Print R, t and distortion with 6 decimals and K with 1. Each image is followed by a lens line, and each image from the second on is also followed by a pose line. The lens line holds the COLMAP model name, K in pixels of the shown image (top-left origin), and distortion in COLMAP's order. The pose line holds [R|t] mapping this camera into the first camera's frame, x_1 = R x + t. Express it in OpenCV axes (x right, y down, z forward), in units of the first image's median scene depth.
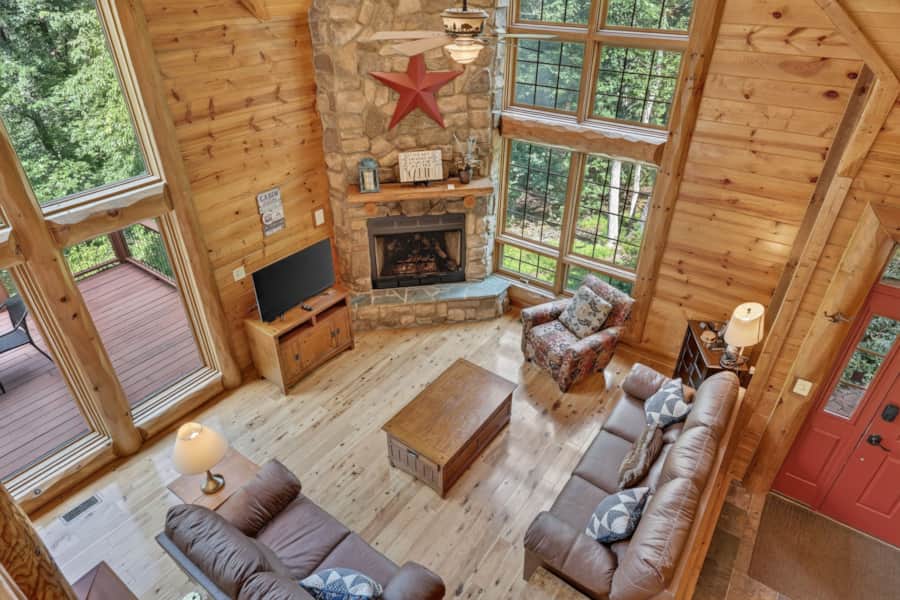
lens RADIAL K [[537.7, 0, 452.7], [0, 537.7, 302.8], [0, 0, 1]] dist [0.002235, 0.000593]
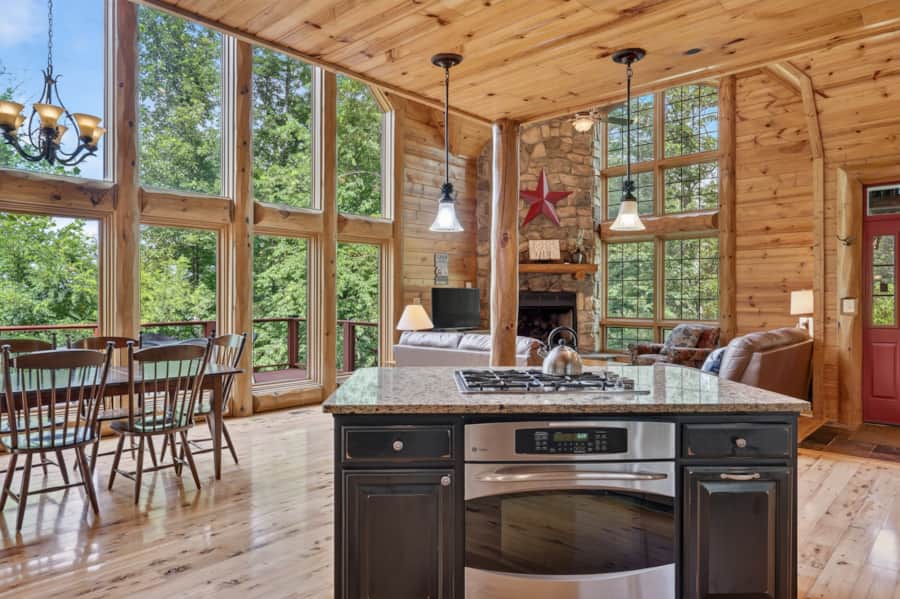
lens RADIAL K [[594.7, 0, 450.0], [0, 594.7, 299.5], [0, 0, 1]] dist [0.001062, 0.000335]
pose [[0.992106, -0.004775, -0.125309, -0.112197], [-0.064984, 0.835055, -0.546315, 0.739399], [0.107249, 0.550146, 0.828153, -0.255122]]
